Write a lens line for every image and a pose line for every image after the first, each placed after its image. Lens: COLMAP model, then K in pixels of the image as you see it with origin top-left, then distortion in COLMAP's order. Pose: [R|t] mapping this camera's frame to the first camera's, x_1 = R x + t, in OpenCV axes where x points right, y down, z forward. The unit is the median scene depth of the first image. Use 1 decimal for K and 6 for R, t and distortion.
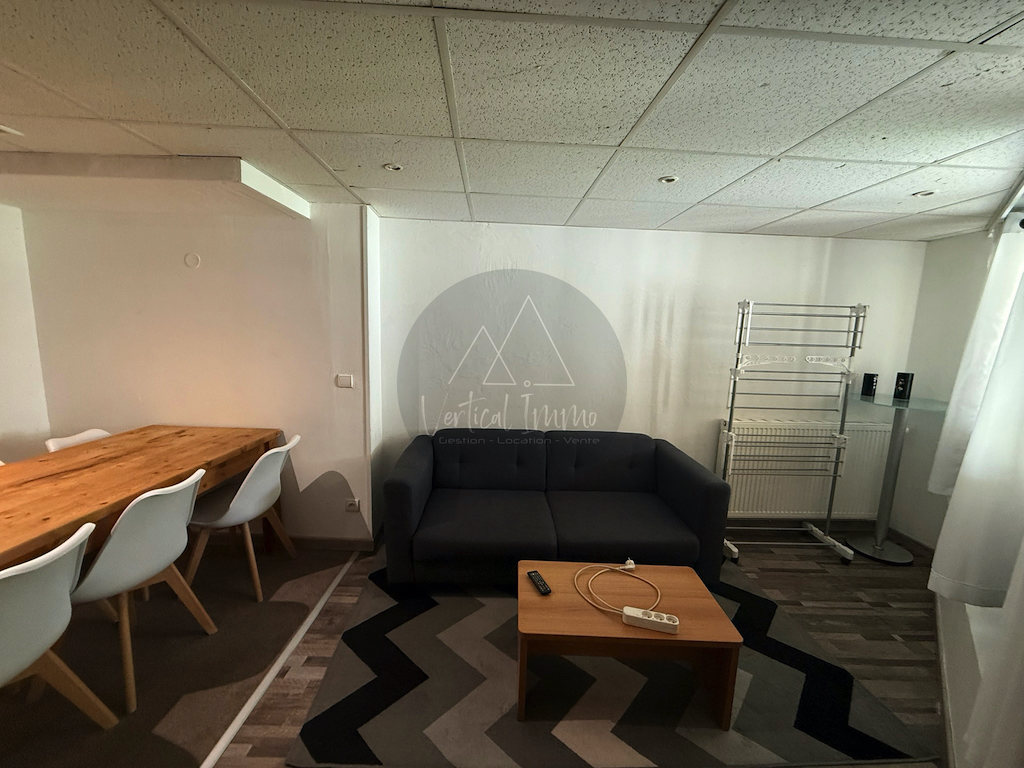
lens RADIAL K [[405.0, 0, 508.8], [0, 405.0, 383.3], [0, 0, 1]] dist [-0.000722, -0.000347]
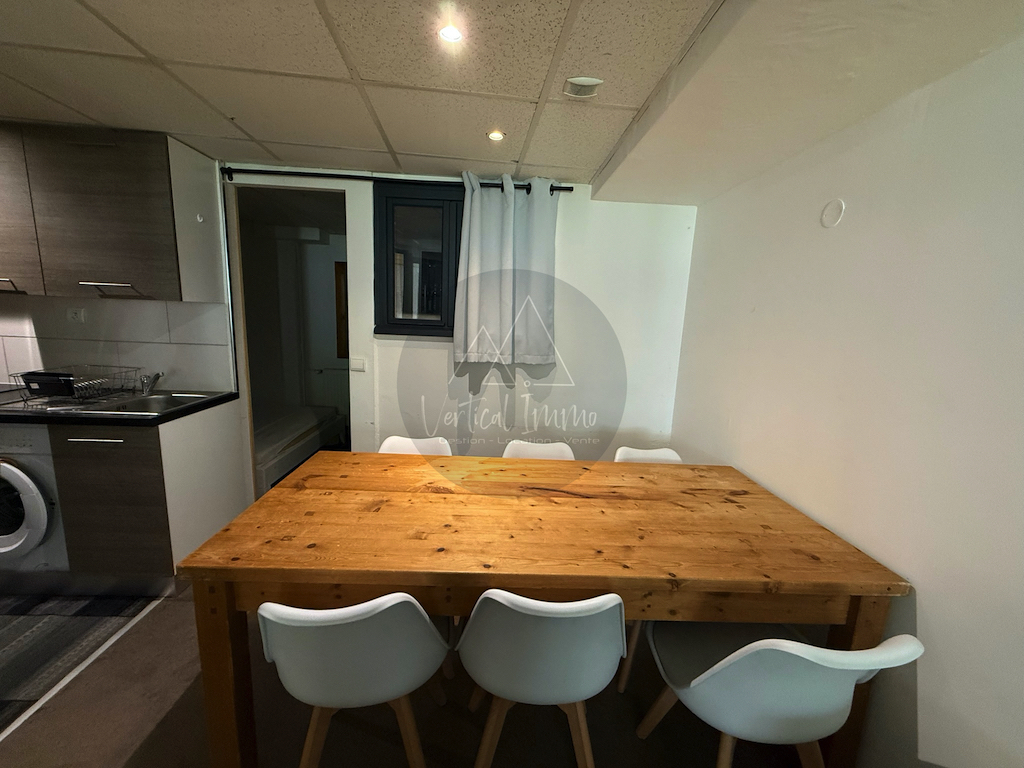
lens RADIAL K [[405.0, 0, 508.8], [0, 405.0, 383.3], [0, 0, 1]] dist [-0.000722, -0.000347]
pose [[0.040598, 0.138909, -0.989473, -0.257485], [-0.183515, 0.974479, 0.129275, -0.078988], [0.982178, 0.176335, 0.065054, 0.684693]]
